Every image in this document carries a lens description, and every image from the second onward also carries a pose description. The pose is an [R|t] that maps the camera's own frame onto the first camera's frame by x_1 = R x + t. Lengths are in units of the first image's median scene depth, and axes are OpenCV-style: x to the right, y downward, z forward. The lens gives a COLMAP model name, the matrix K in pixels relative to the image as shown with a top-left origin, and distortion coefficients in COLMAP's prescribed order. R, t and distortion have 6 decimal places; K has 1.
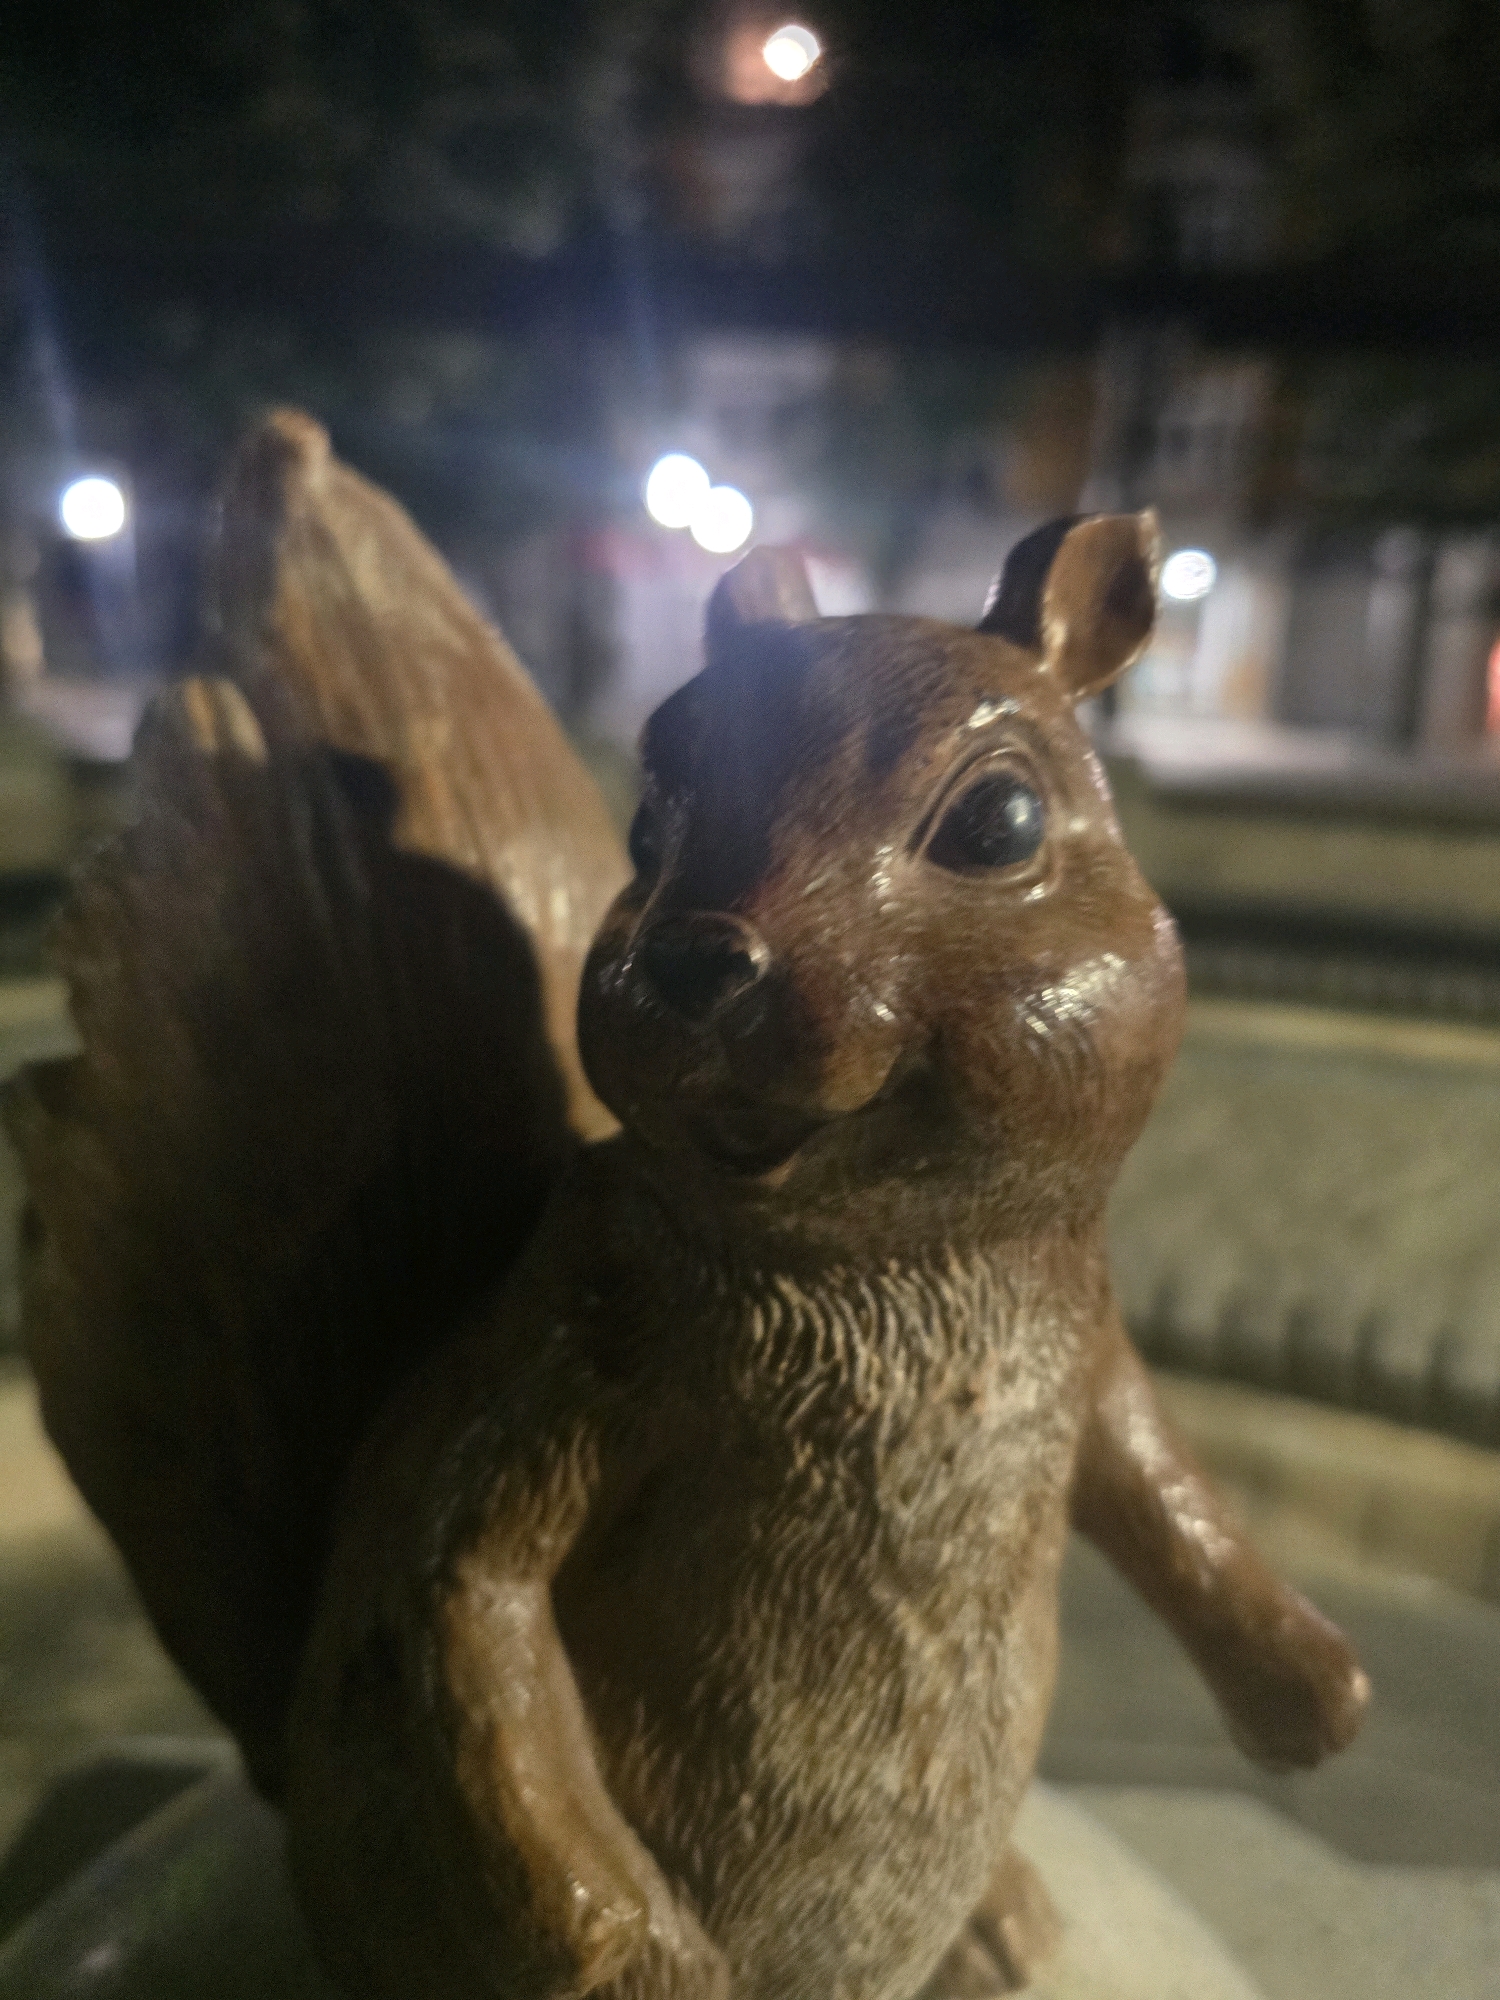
lens RADIAL K [[1503.1, 0, 750.0], [0, 1503.1, 1000.0], [0, 0, 1]] dist [-0.111546, 0.065318]
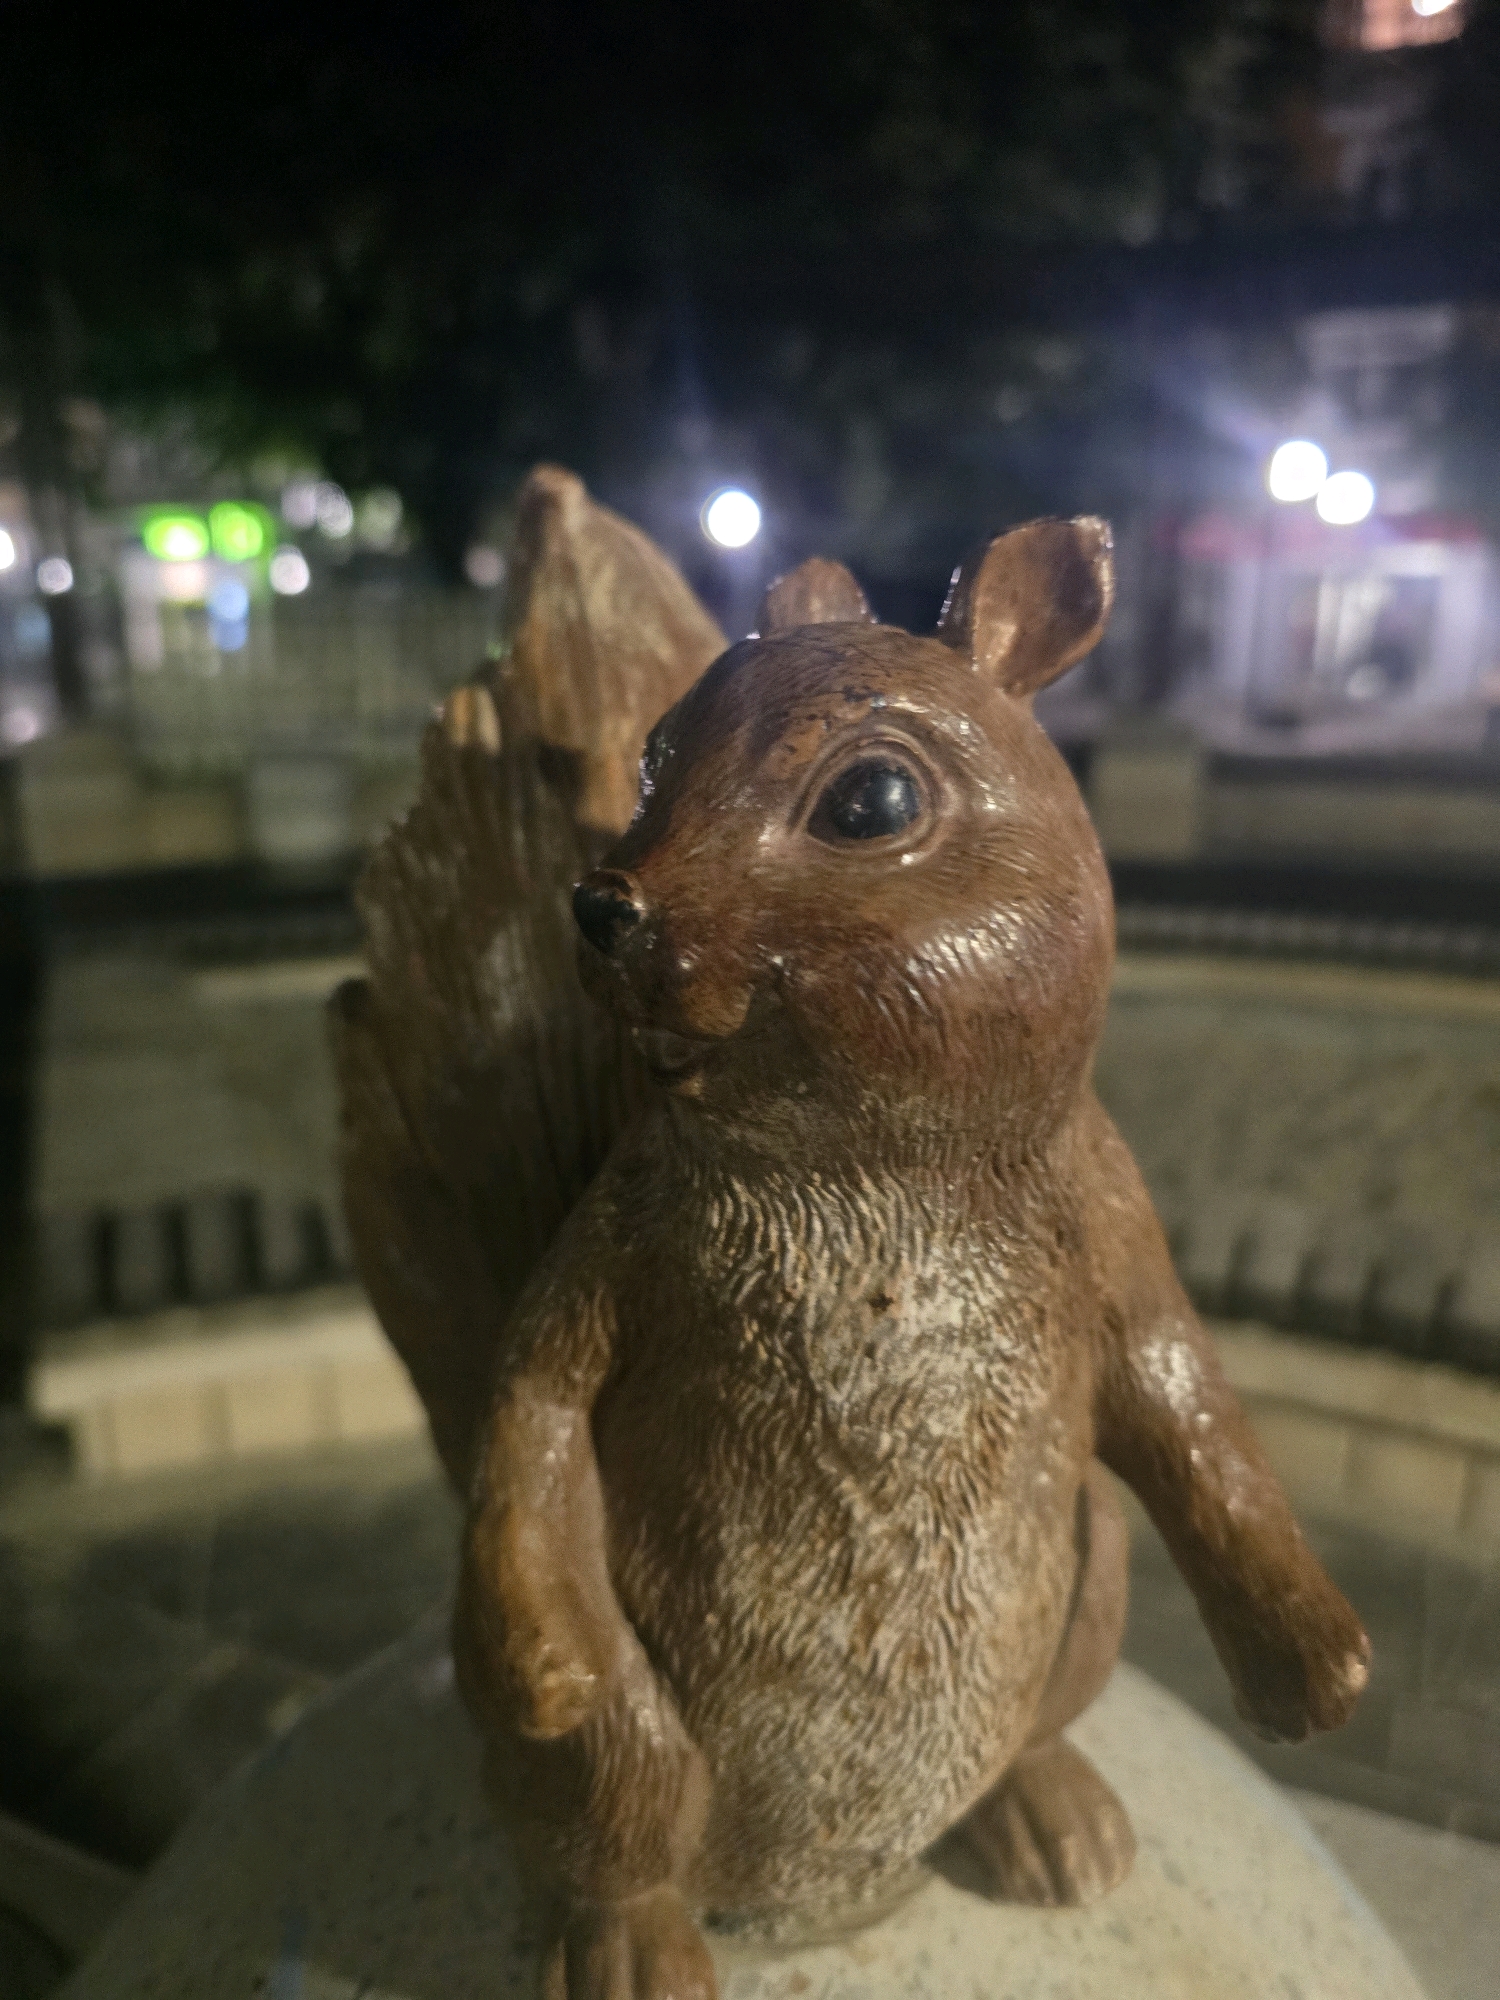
lens RADIAL K [[1455.8, 0, 750.0], [0, 1455.8, 1000.0], [0, 0, 1]] dist [-0.067141, 0.009805]
pose [[0.918745, 0.058914, -0.390432, 0.456168], [-0.054865, 0.998262, 0.021525, 0.014894], [0.391021, 0.001646, 0.920380, -0.071255]]
